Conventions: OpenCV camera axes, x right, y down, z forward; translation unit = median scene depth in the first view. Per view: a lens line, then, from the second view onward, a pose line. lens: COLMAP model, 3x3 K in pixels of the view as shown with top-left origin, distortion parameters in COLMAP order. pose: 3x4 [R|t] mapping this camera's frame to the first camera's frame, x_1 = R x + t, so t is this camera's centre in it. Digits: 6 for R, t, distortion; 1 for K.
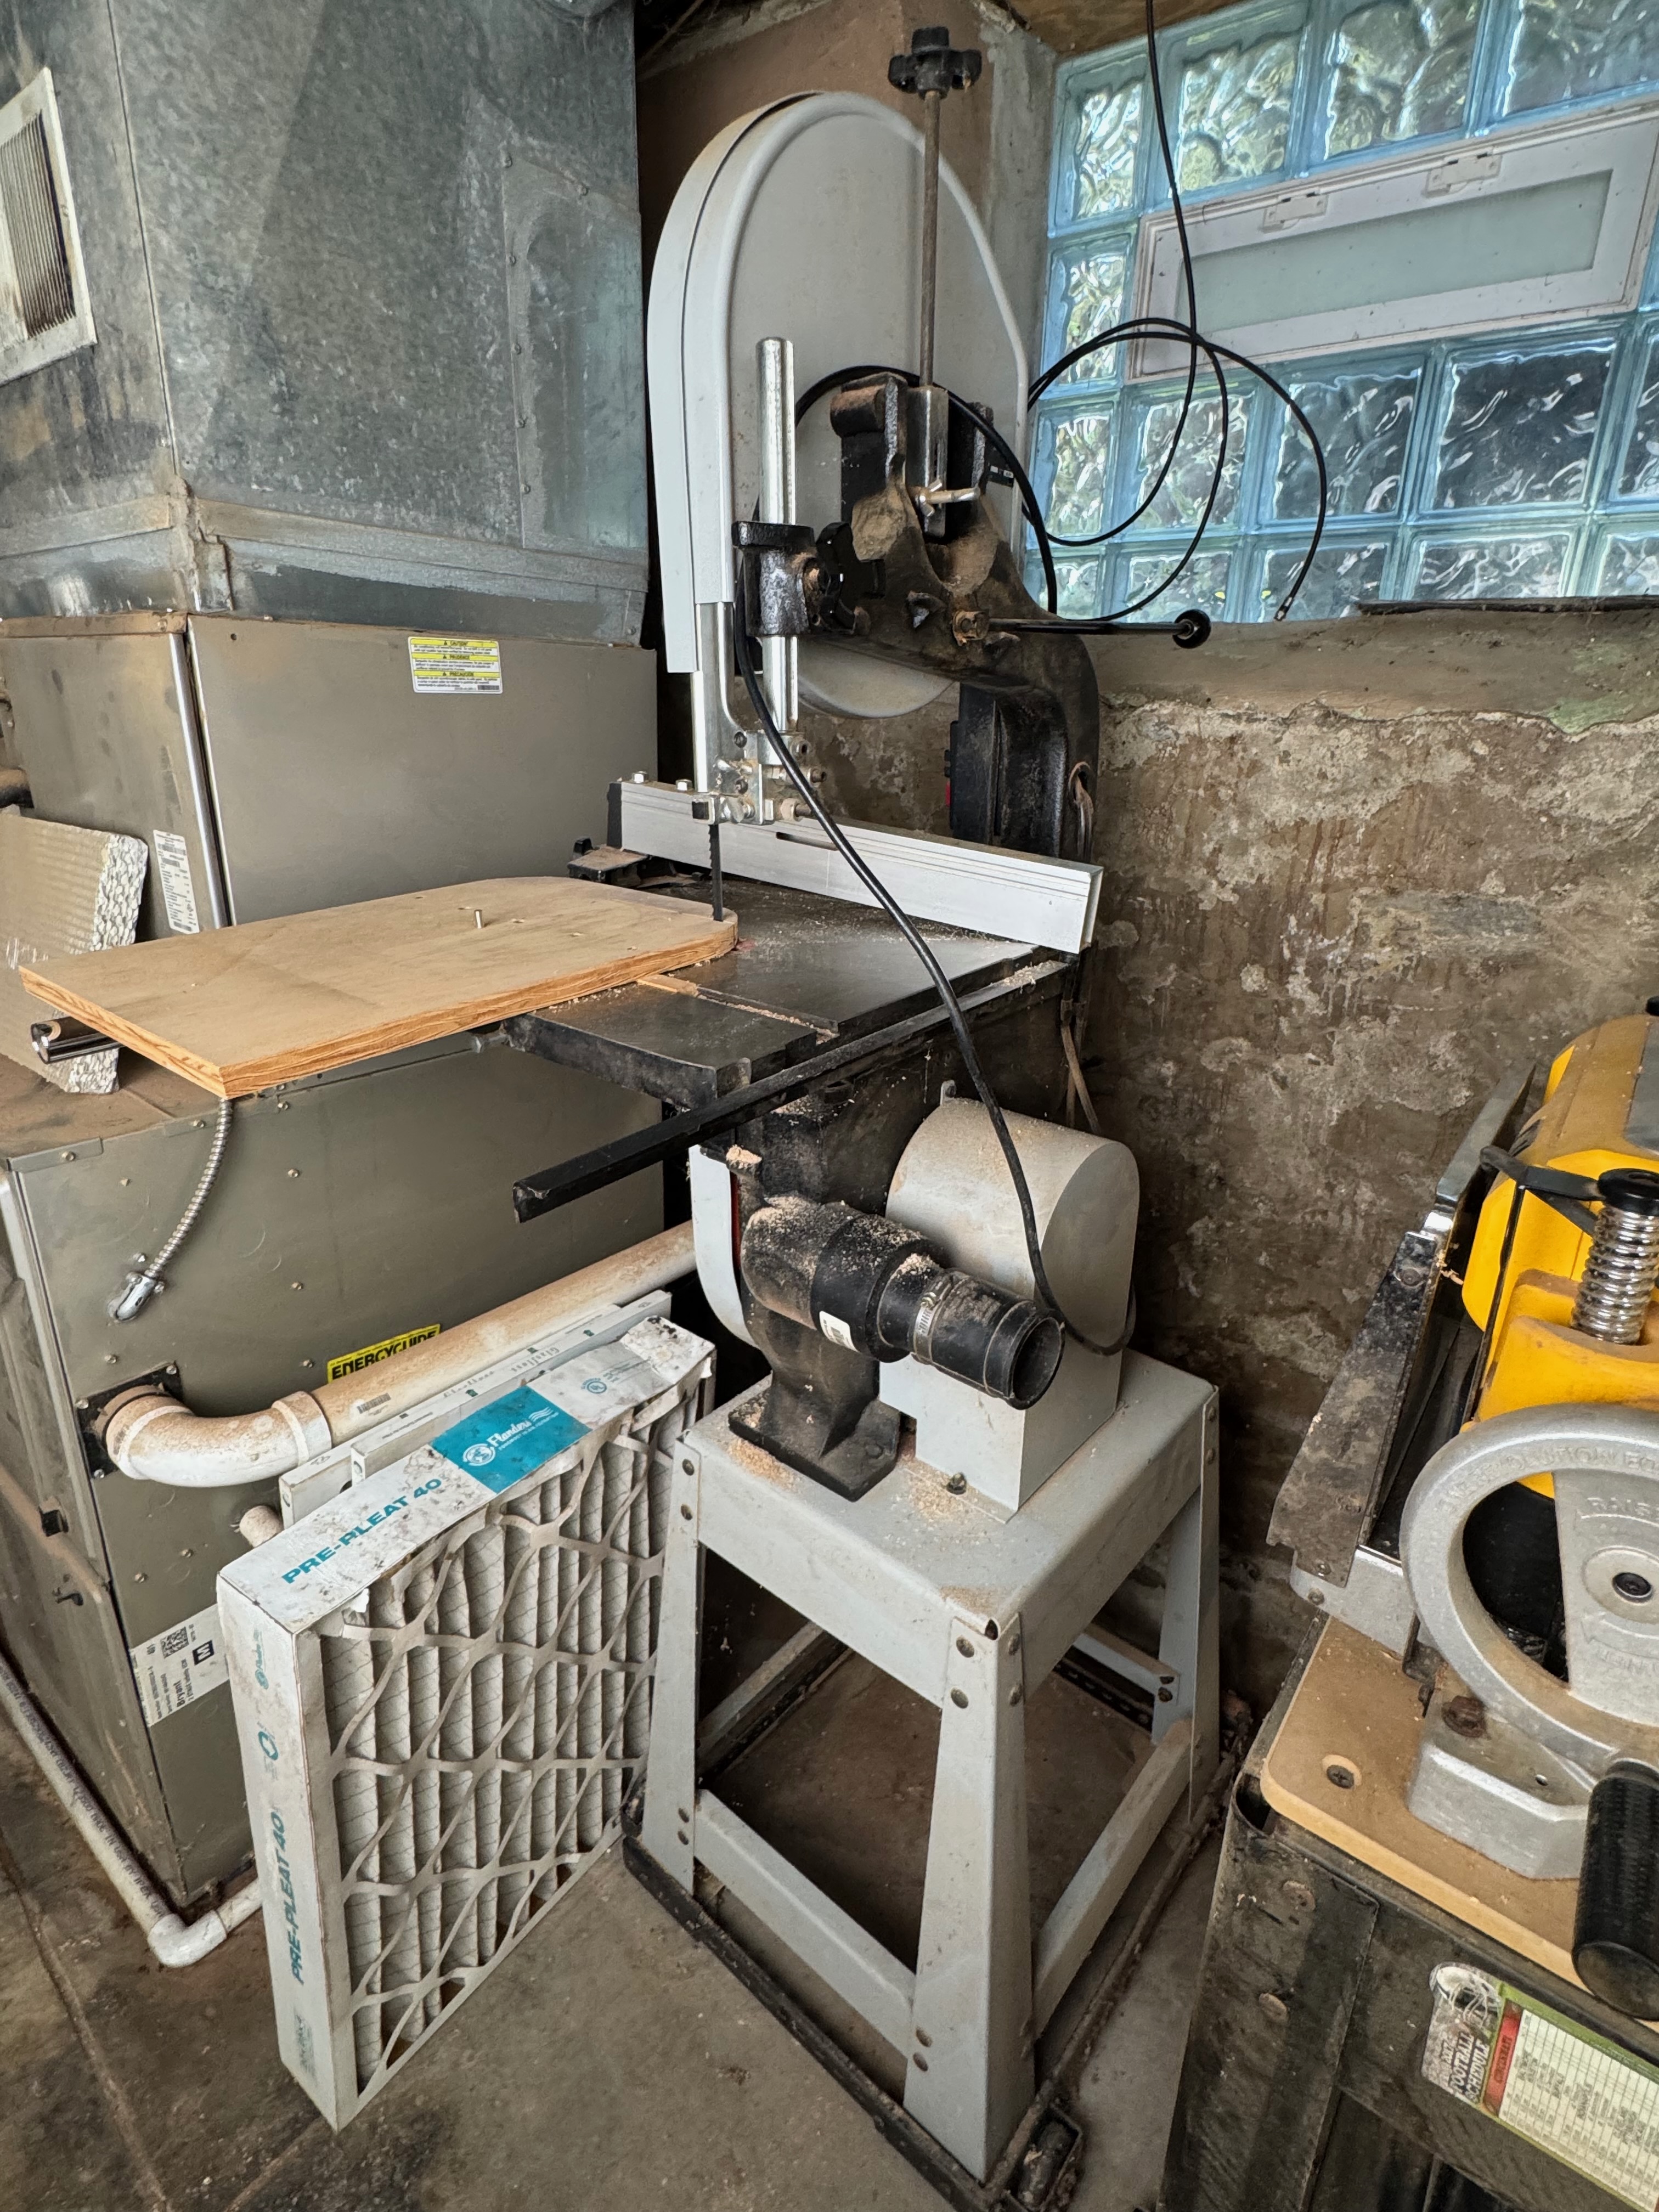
lens RADIAL K [[1087.8, 0, 831.6], [0, 1087.8, 1085.5], [0, 0, 1]] dist [-0.003183, 0.000444]
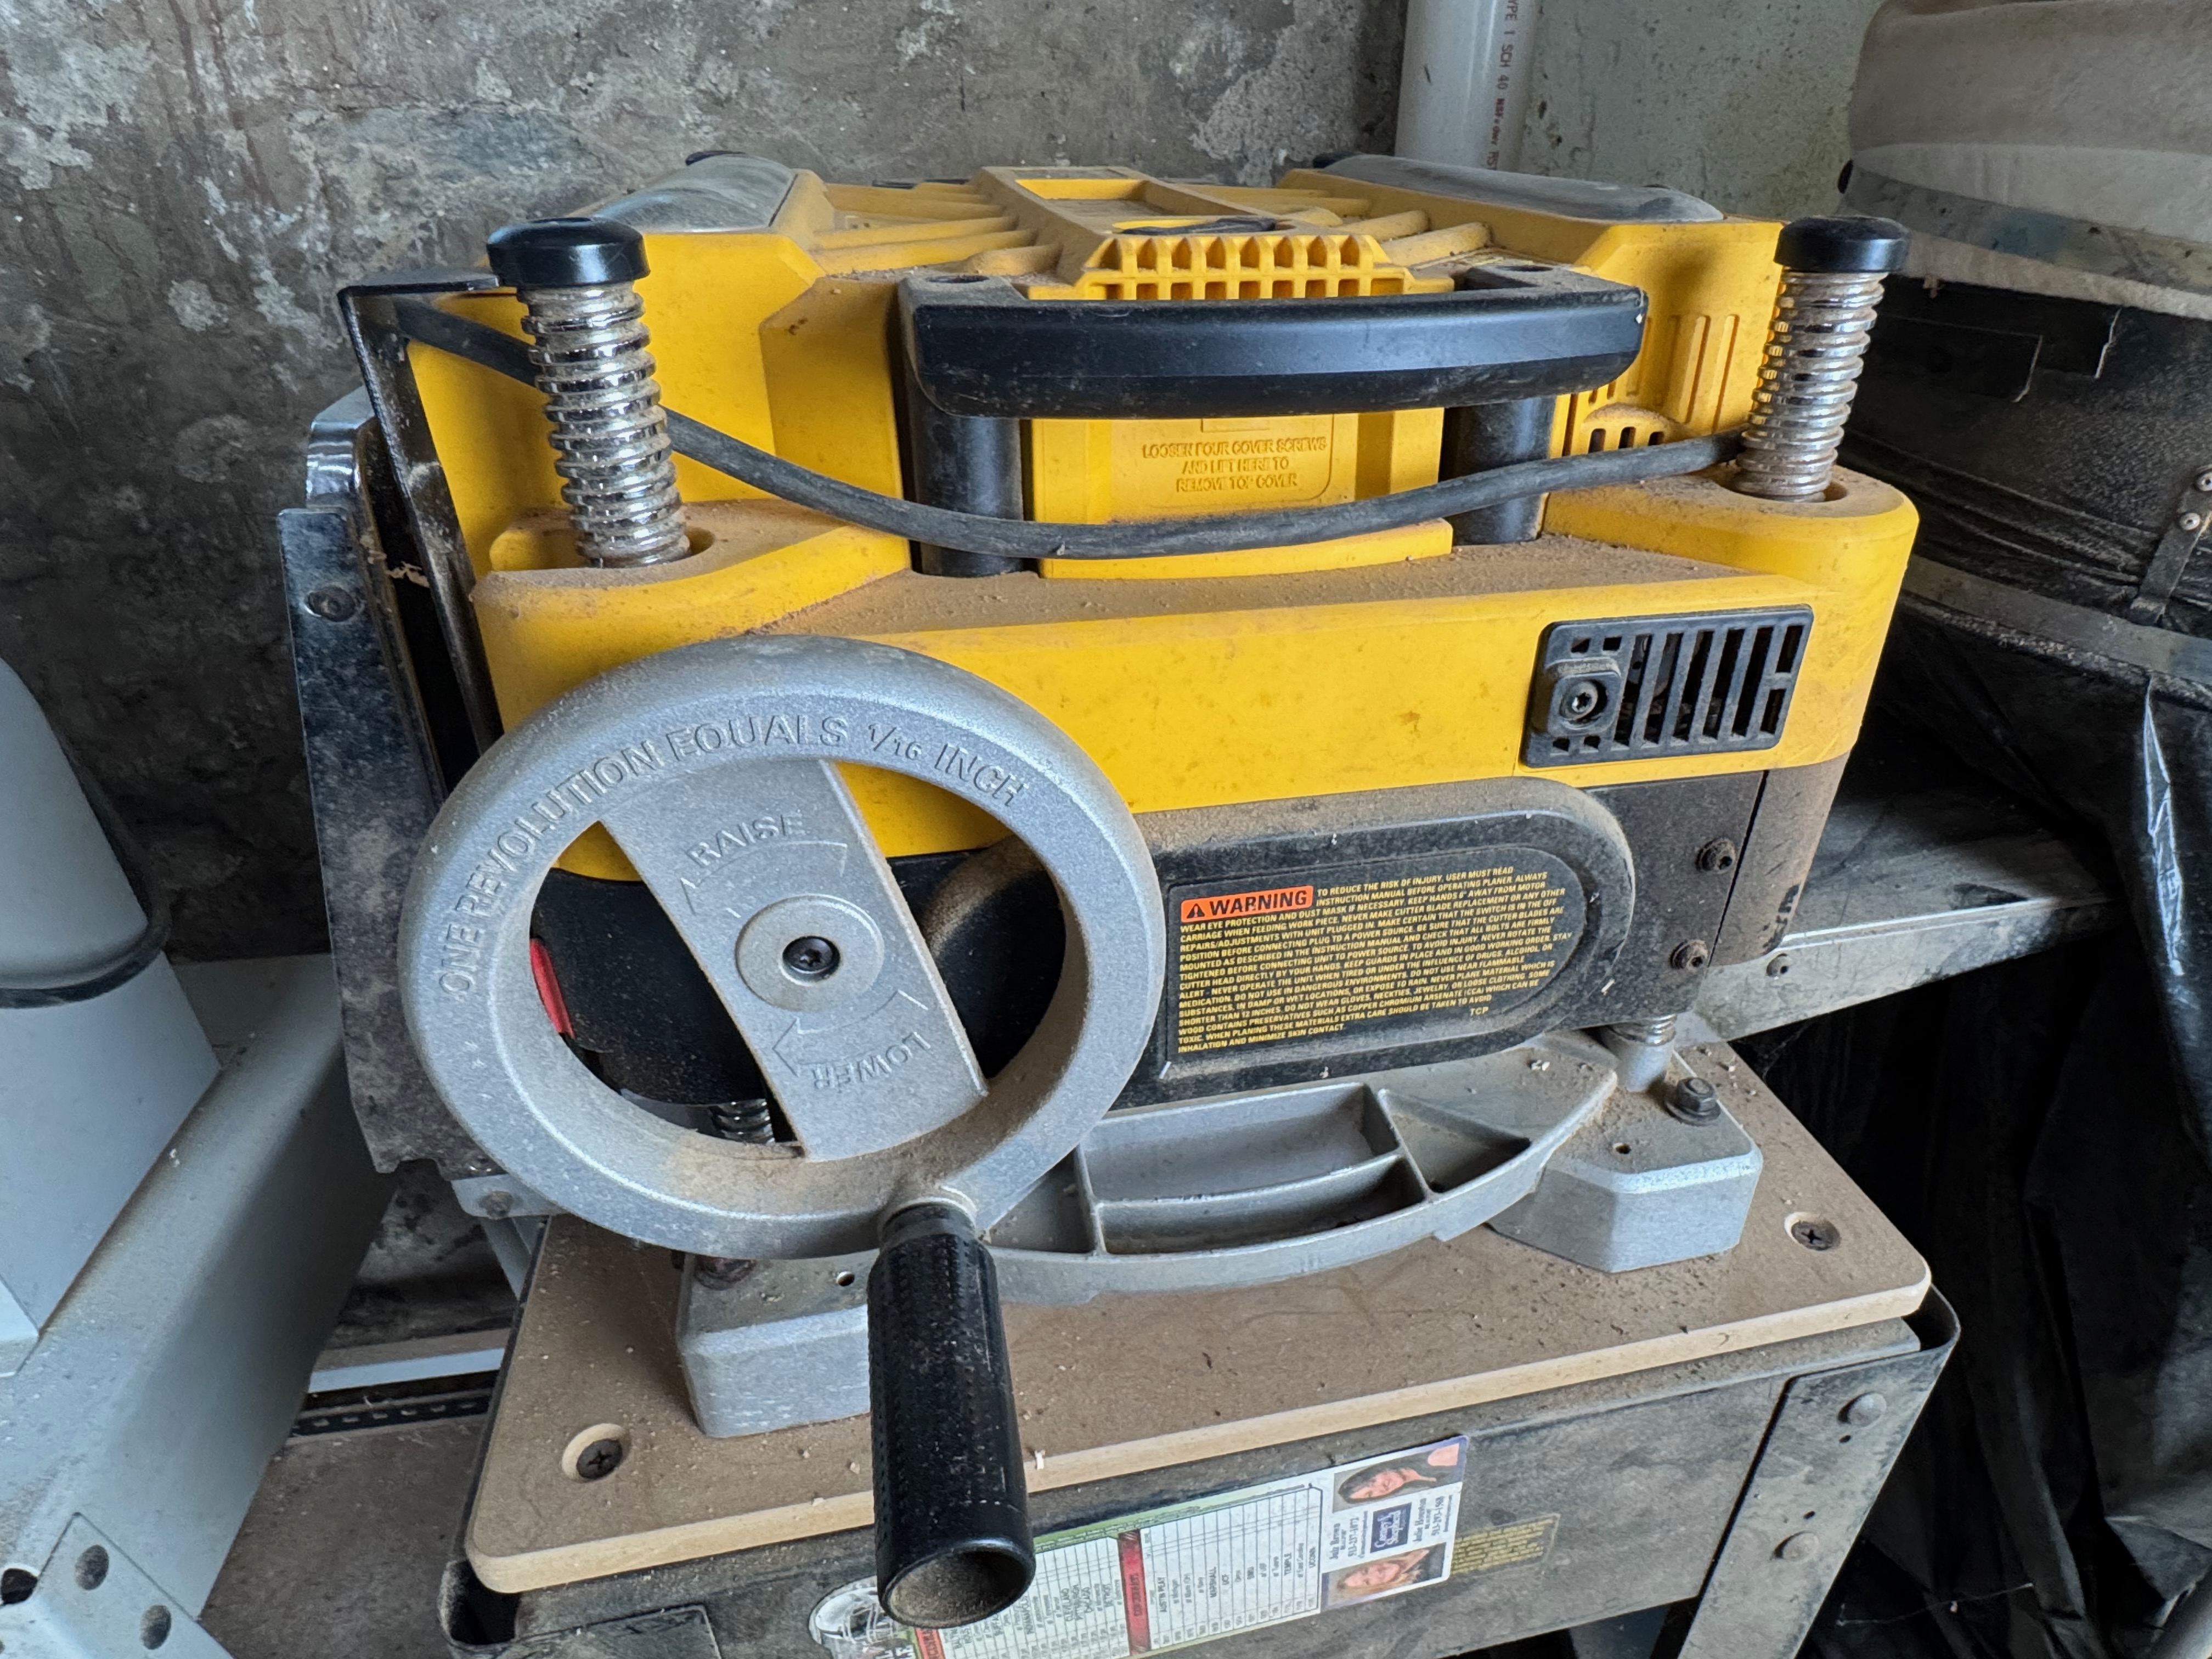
lens RADIAL K [[1247.4, 0, 1109.1], [0, 1247.4, 830.3], [0, 0, 1]] dist [0.002122, 0.000299]
pose [[0.666727, -0.396201, 0.631269, 0.193822], [0.269266, 0.917837, 0.291668, 0.107106], [-0.694961, -0.024484, 0.718630, 0.176378]]
